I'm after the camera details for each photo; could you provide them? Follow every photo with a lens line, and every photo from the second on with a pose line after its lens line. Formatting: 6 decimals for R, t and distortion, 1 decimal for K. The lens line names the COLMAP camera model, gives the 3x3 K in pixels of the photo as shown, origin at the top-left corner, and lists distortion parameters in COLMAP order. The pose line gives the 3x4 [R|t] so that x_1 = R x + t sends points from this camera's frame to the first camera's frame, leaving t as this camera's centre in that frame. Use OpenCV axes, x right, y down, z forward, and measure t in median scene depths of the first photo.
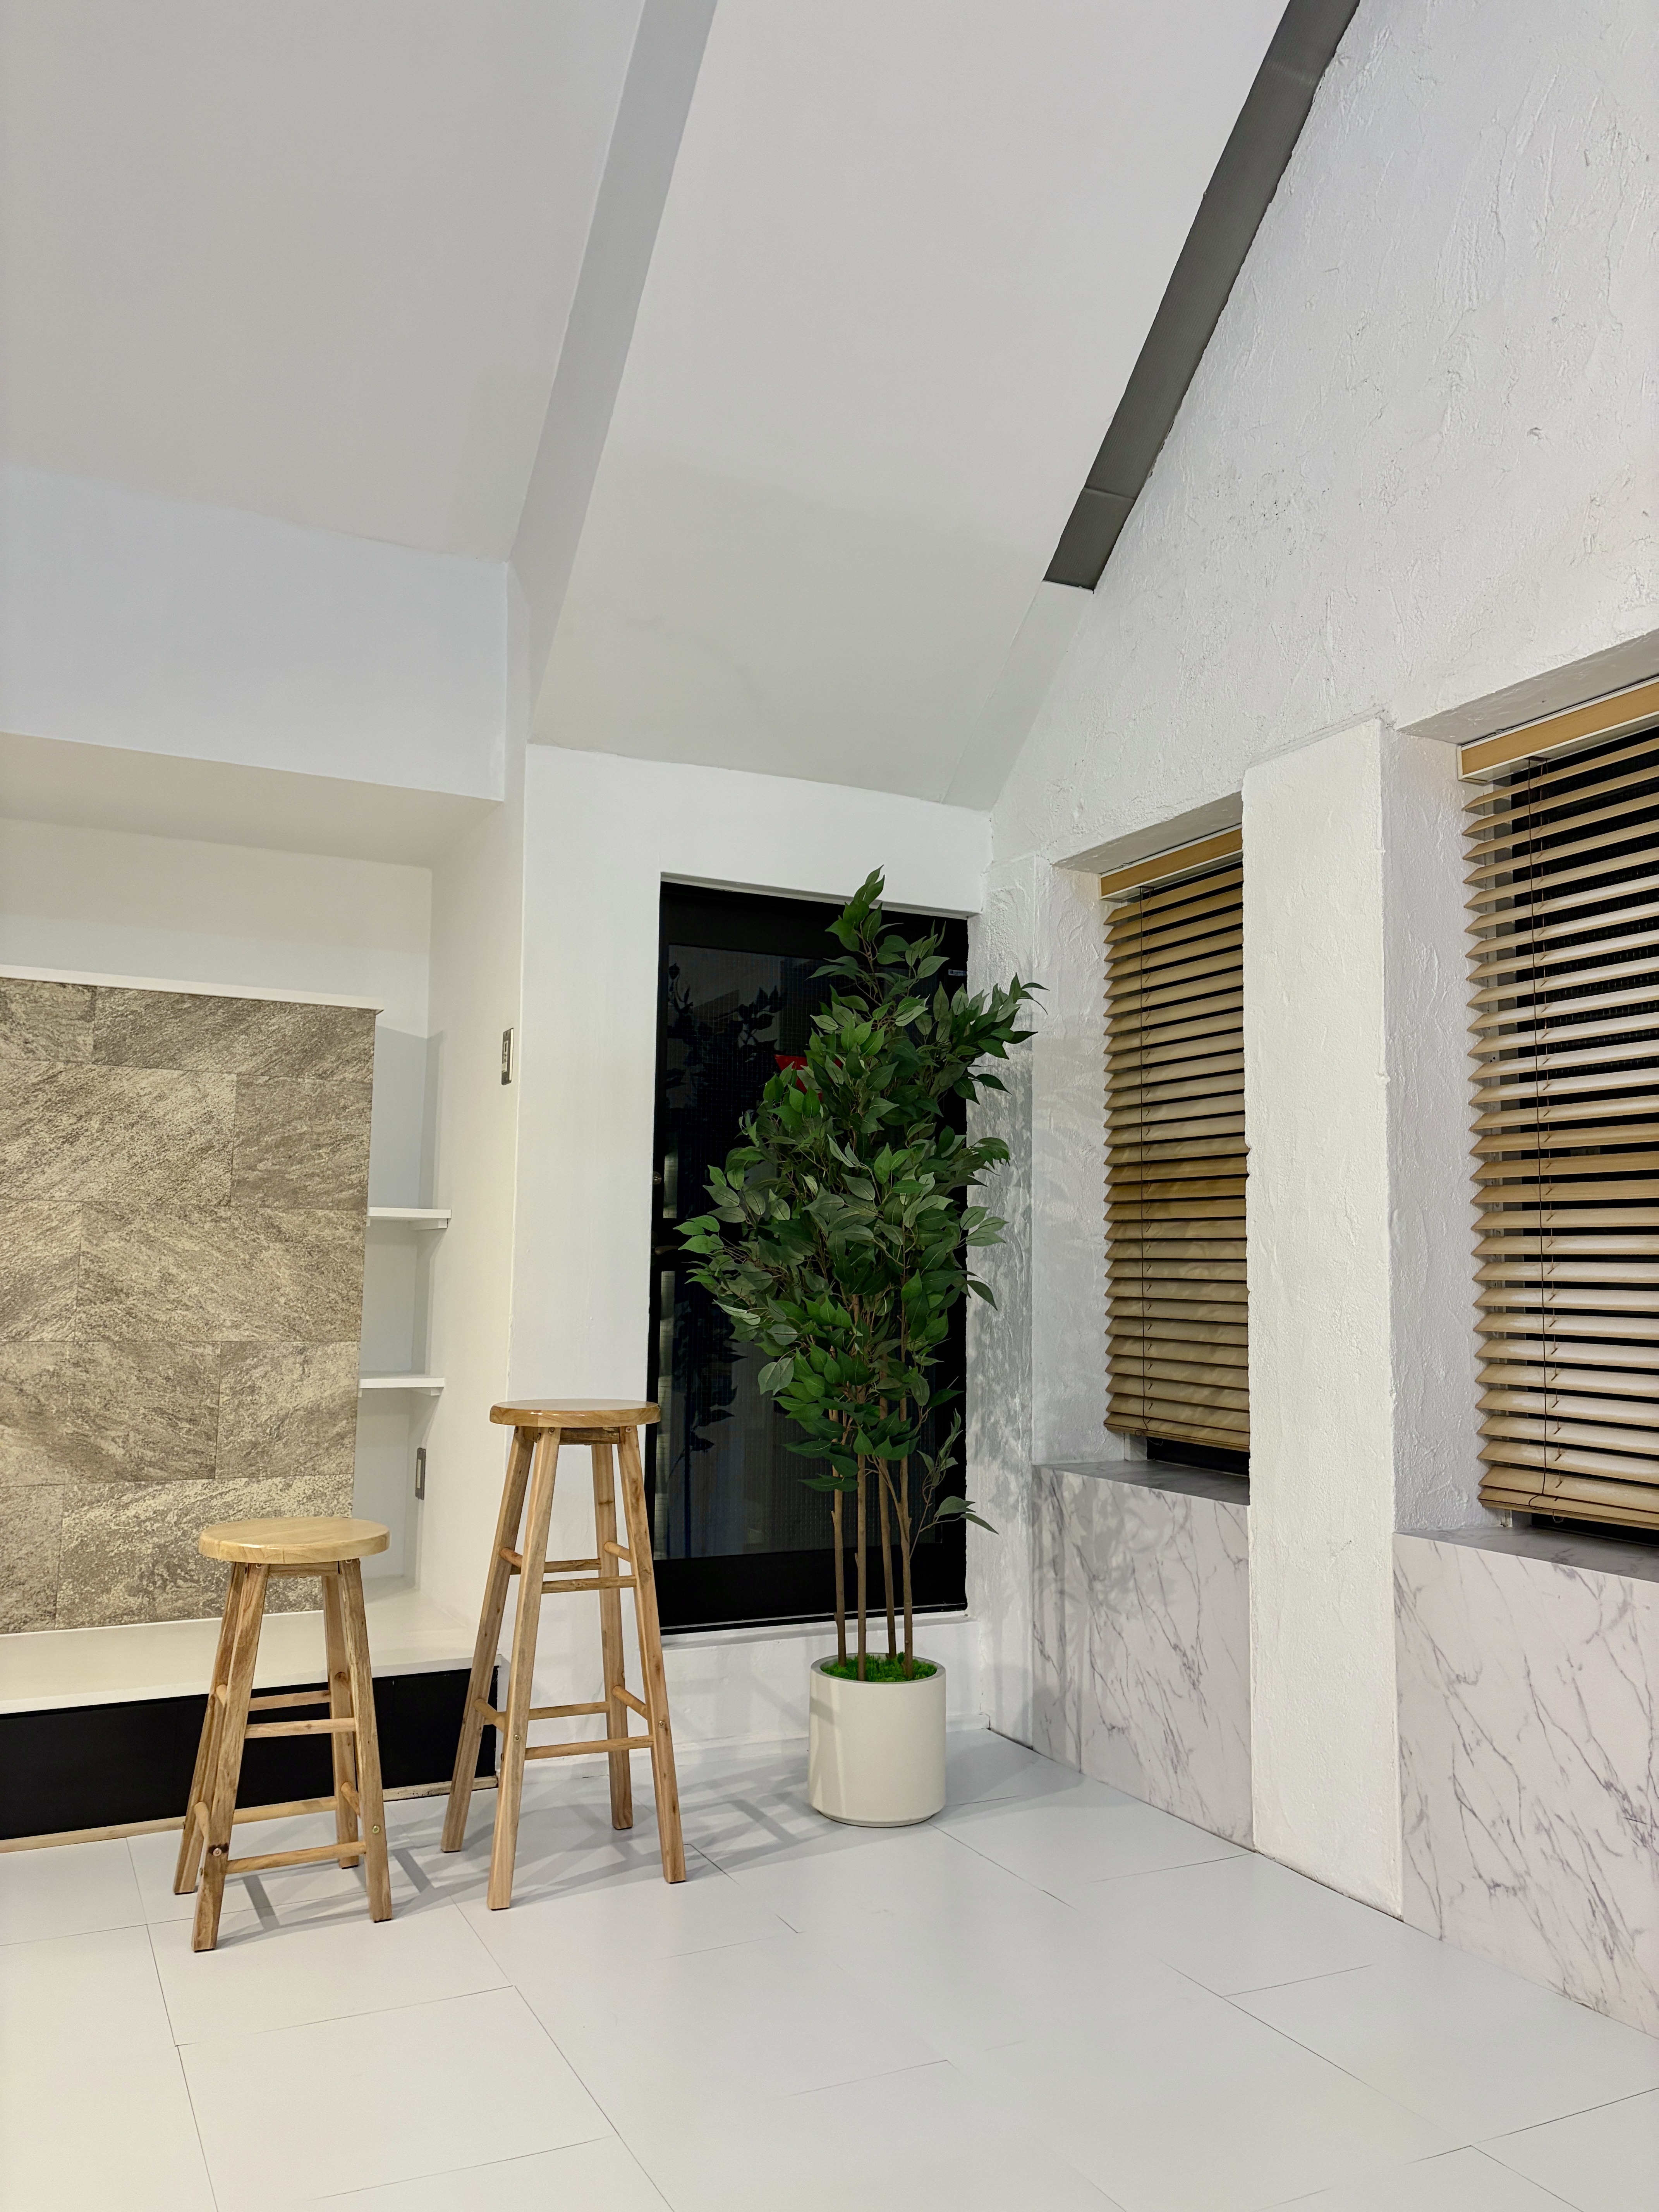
lens RADIAL K [[1667.0, 0, 829.5], [0, 1667.0, 1106.0], [0, 0, 1]] dist [0.026641, -0.005523]
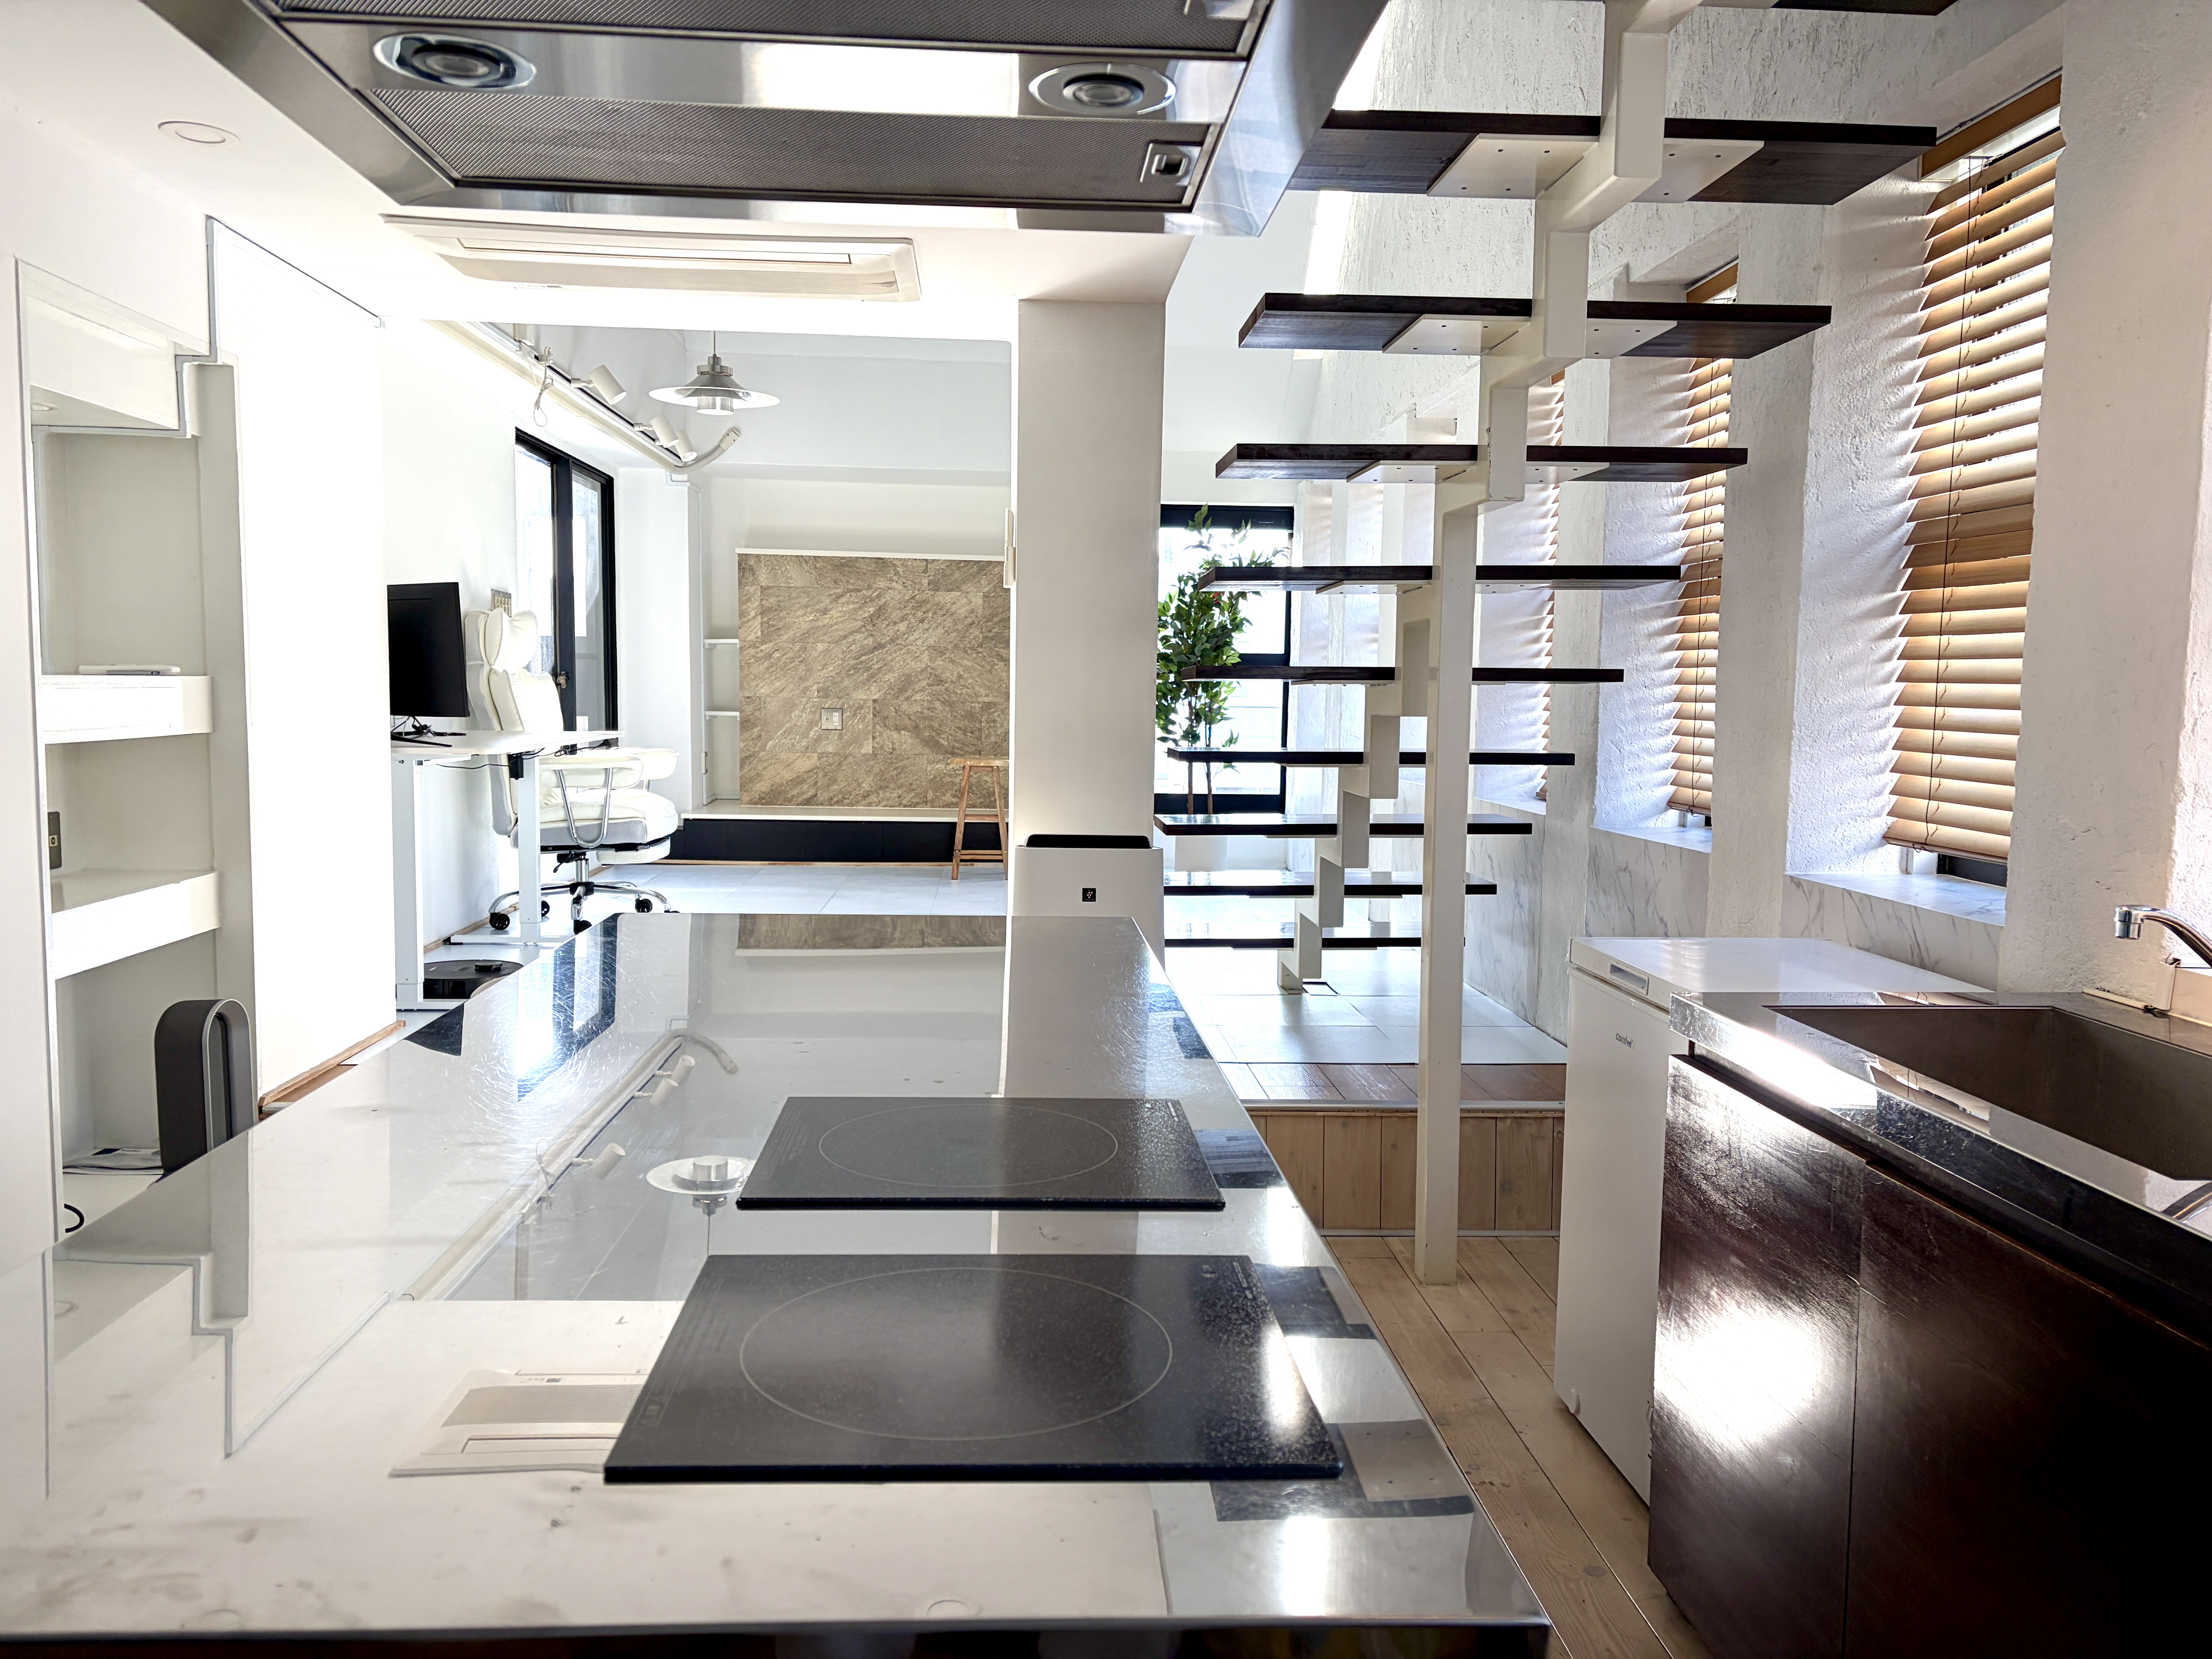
lens RADIAL K [[1713.8, 0, 1106.0], [0, 1713.8, 829.5], [0, 0, 1]] dist [0.213381, -0.410014]
pose [[0.922317, 0.029984, -0.385269, 0.871953], [0.038615, 0.984844, 0.169089, -0.106279], [0.384500, -0.170831, 0.907181, -1.400683]]
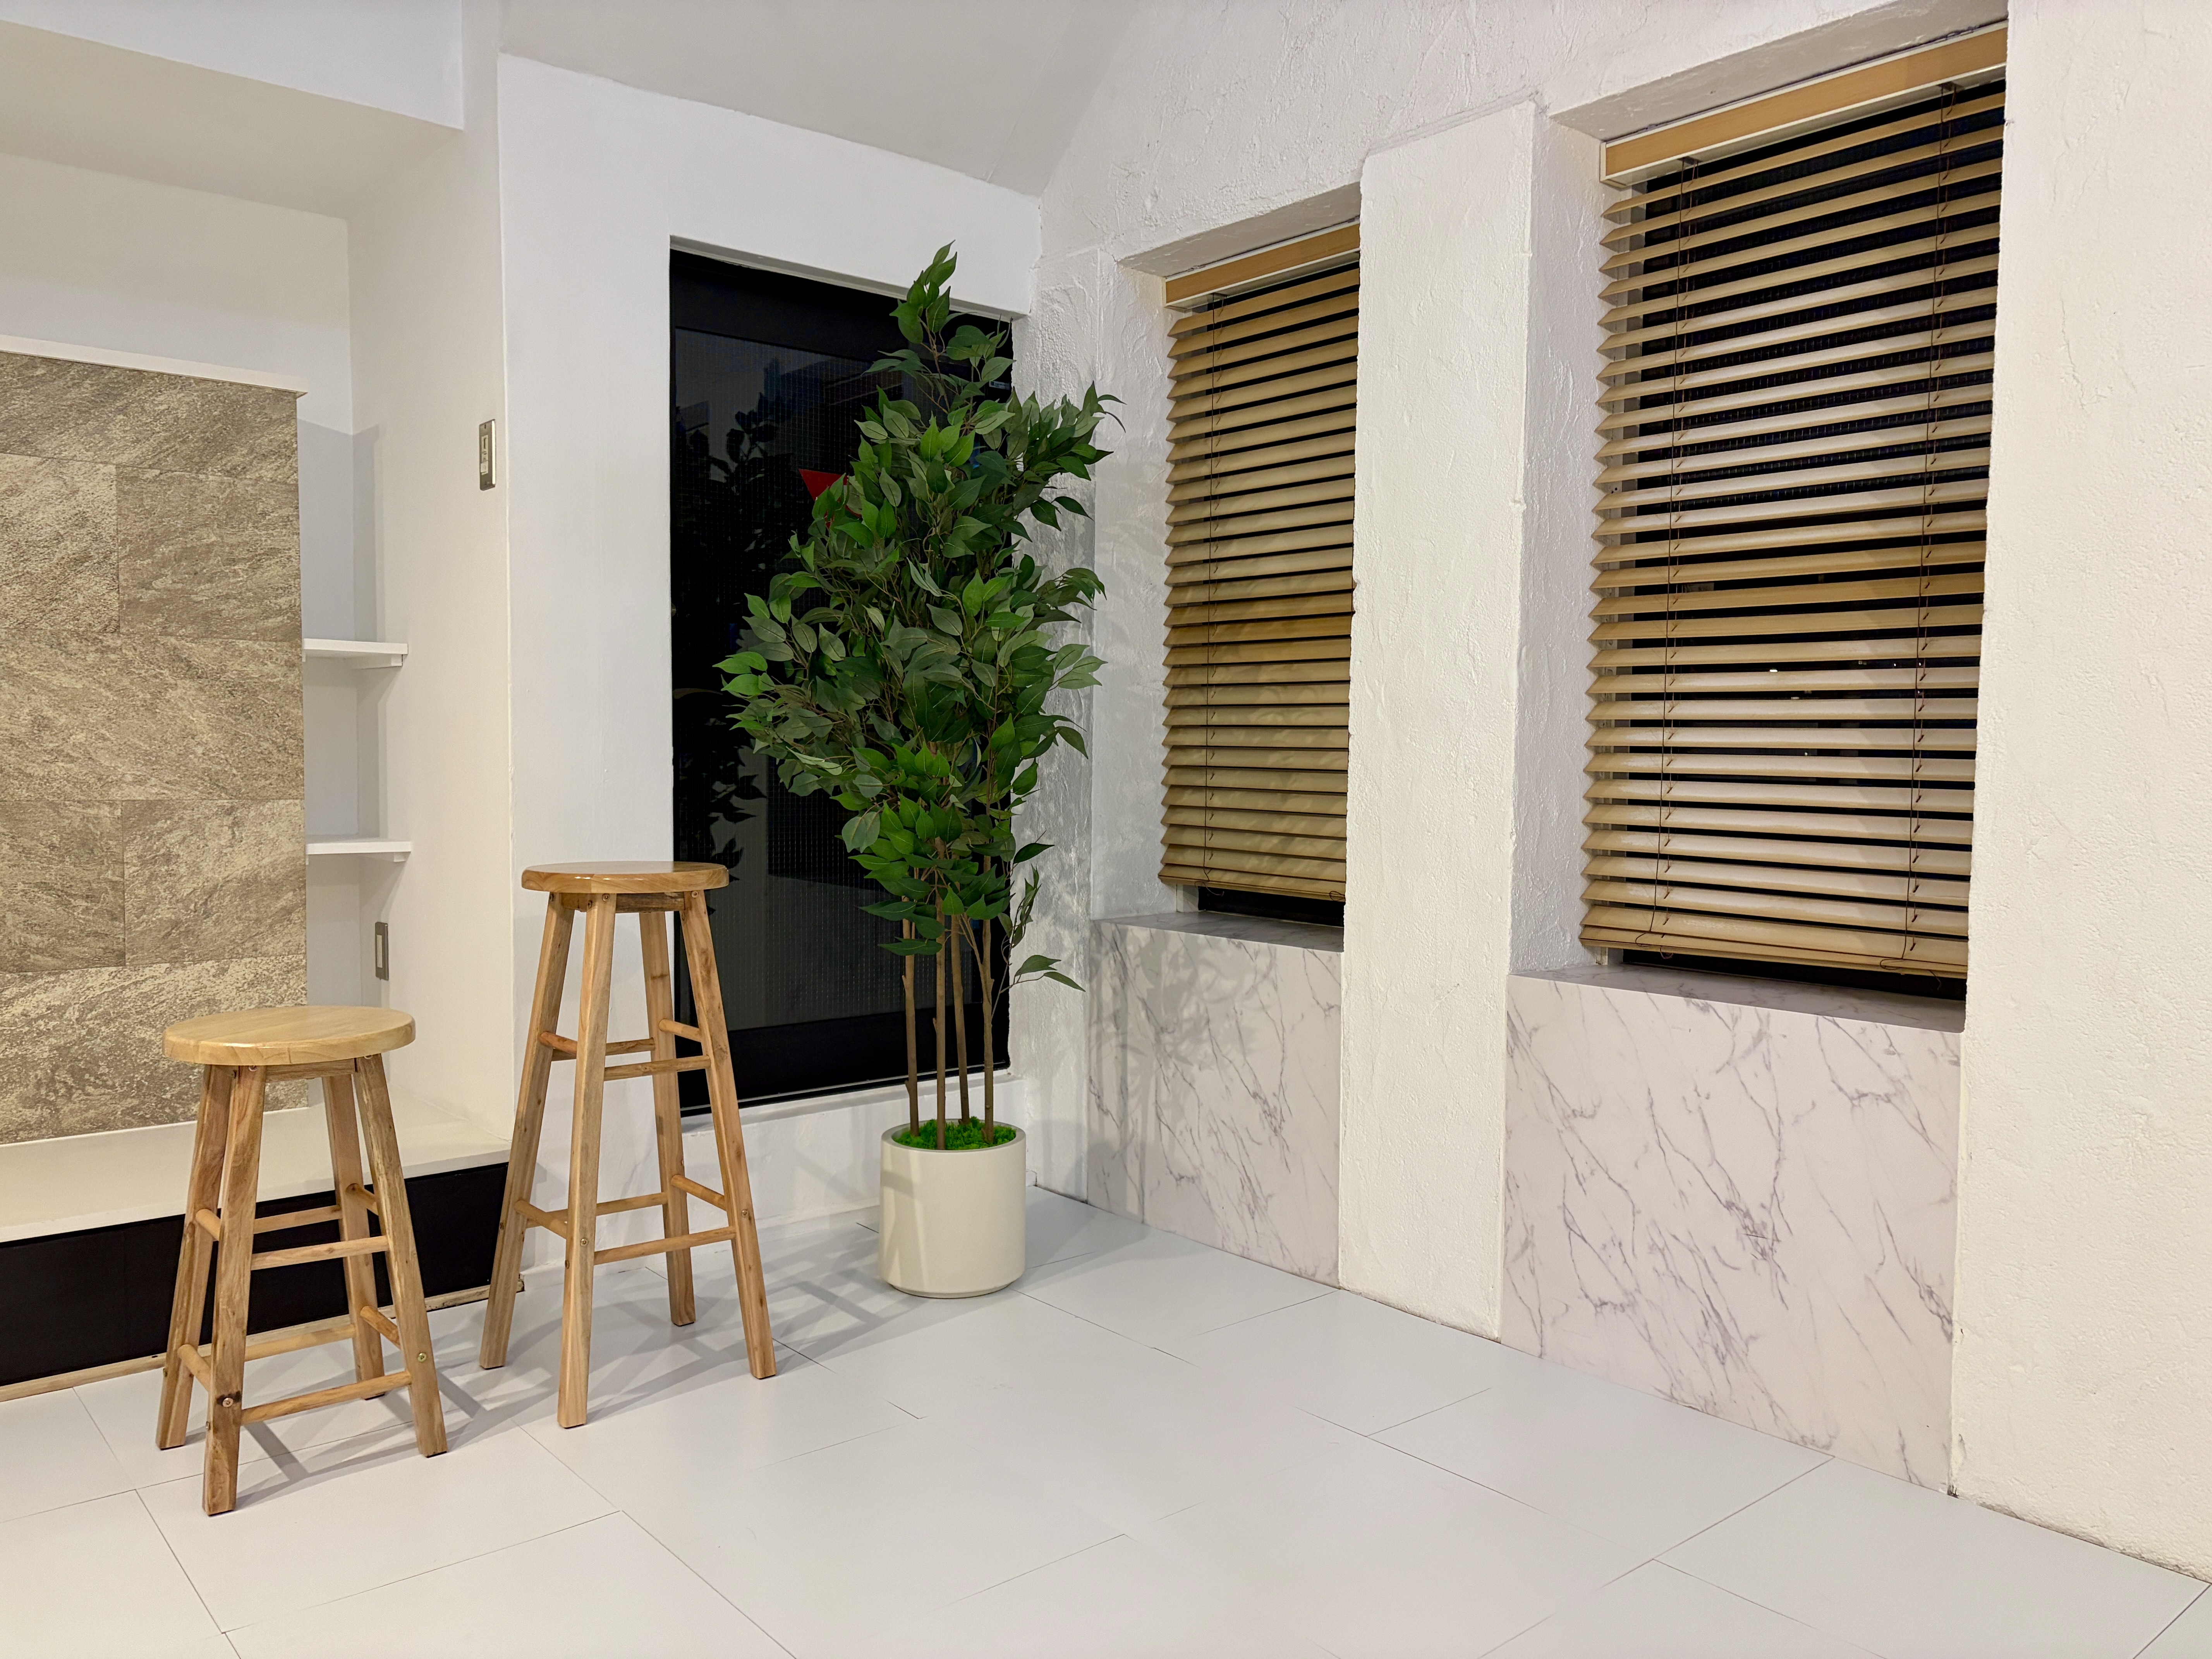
lens RADIAL K [[1665.2, 0, 1106.0], [0, 1665.2, 829.5], [0, 0, 1]] dist [0.078668, -0.083127]
pose [[0.969455, -0.017350, 0.244653, -0.110494], [-0.021300, 0.987770, 0.154454, 0.018995], [-0.244341, -0.154947, 0.957230, 0.103216]]
